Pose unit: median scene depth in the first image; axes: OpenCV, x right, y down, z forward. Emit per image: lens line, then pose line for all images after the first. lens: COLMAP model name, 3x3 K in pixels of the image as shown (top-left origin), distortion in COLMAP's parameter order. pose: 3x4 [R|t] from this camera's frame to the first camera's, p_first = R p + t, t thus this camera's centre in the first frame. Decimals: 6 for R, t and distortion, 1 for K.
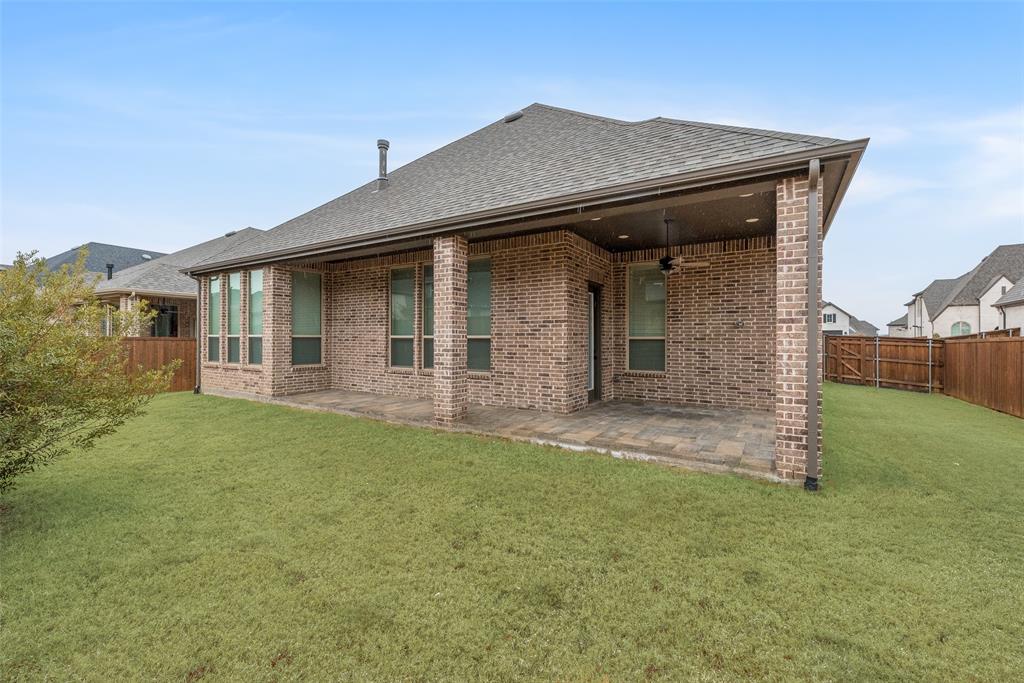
lens RADIAL K [[426.6, 0, 513.1], [0, 426.6, 340.6], [0, 0, 1]] dist [0.002102, -0.000005]
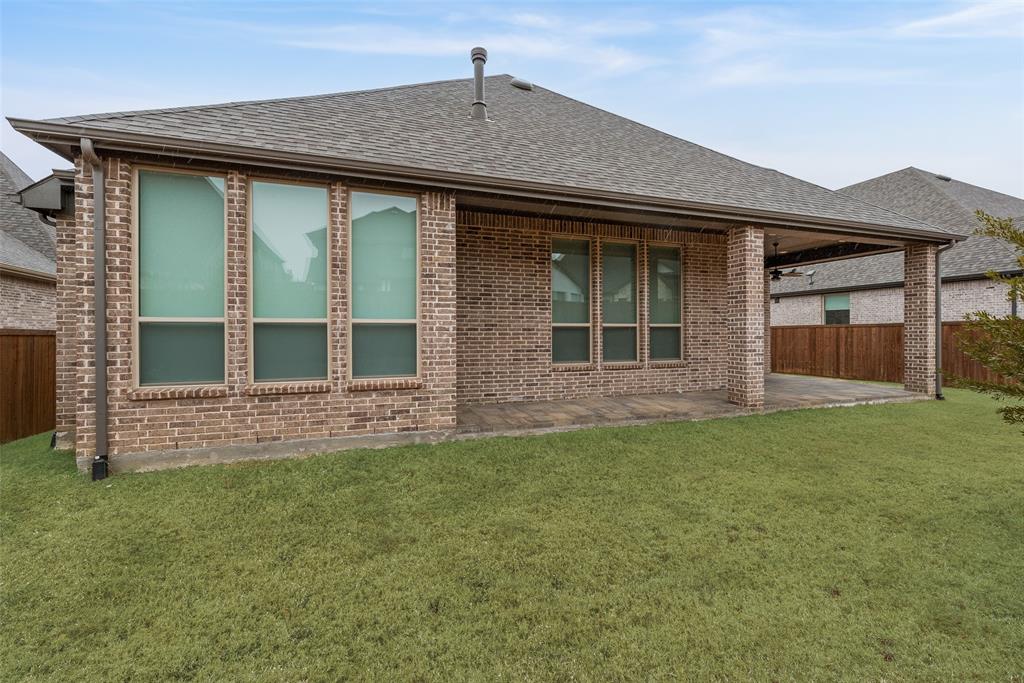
lens RADIAL K [[426.6, 0, 512.5], [0, 426.6, 335.5], [0, 0, 1]] dist [0.002102, -0.000005]
pose [[0.619025, -0.013010, 0.785263, -1.182534], [0.006324, 0.999913, 0.011581, 0.001733], [-0.785345, -0.002203, 0.619054, 0.728191]]
